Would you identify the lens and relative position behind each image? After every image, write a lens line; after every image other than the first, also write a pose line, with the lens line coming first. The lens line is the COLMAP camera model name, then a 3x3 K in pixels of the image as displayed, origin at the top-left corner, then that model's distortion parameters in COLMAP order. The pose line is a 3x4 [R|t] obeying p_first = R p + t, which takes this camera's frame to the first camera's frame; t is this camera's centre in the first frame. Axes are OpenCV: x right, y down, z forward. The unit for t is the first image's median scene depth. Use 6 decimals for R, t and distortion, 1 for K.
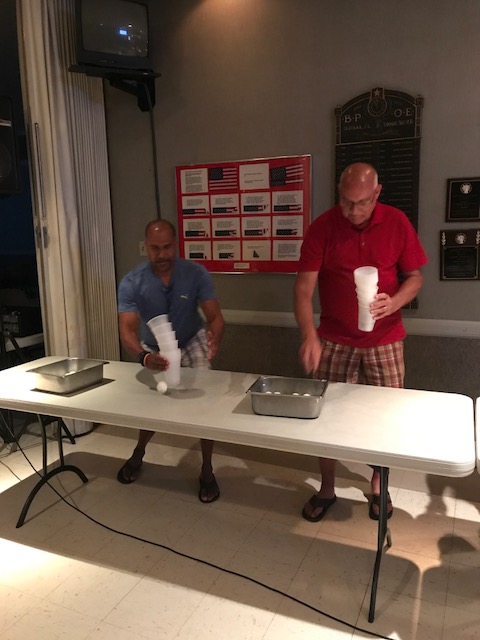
lens RADIAL K [[523.4, 0, 241.0], [0, 523.4, 321.0], [0, 0, 1]] dist [0.013246, -0.004530]
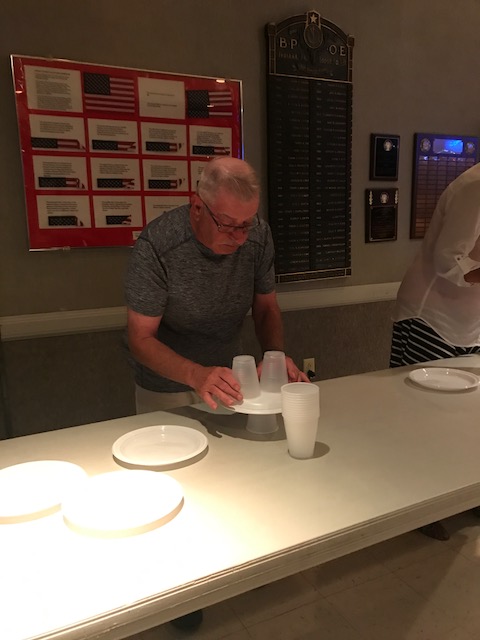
lens RADIAL K [[523.4, 0, 235.8], [0, 523.4, 316.3], [0, 0, 1]] dist [0.013246, -0.004530]
pose [[0.638118, -0.126073, 0.759547, -0.444200], [0.140009, 0.989056, 0.046542, -0.020076], [-0.757102, 0.076644, 0.648786, 0.507812]]
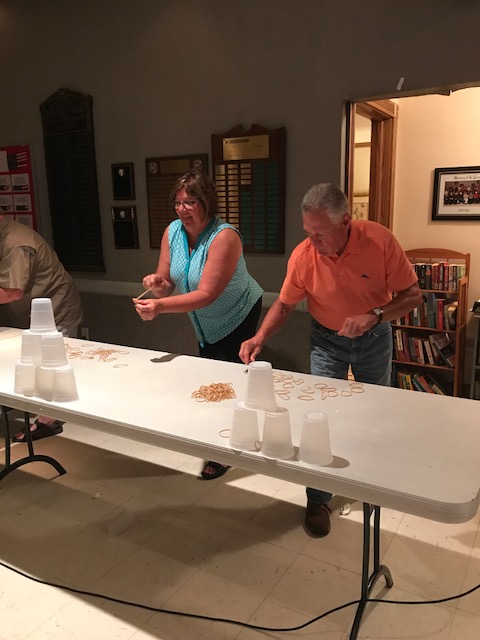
lens RADIAL K [[523.4, 0, 245.4], [0, 523.4, 313.3], [0, 0, 1]] dist [0.013246, -0.004530]
pose [[0.994338, 0.028488, -0.102375, 0.708530], [-0.026971, 0.999505, 0.016171, 0.038335], [0.102785, -0.013318, 0.994614, -0.149558]]
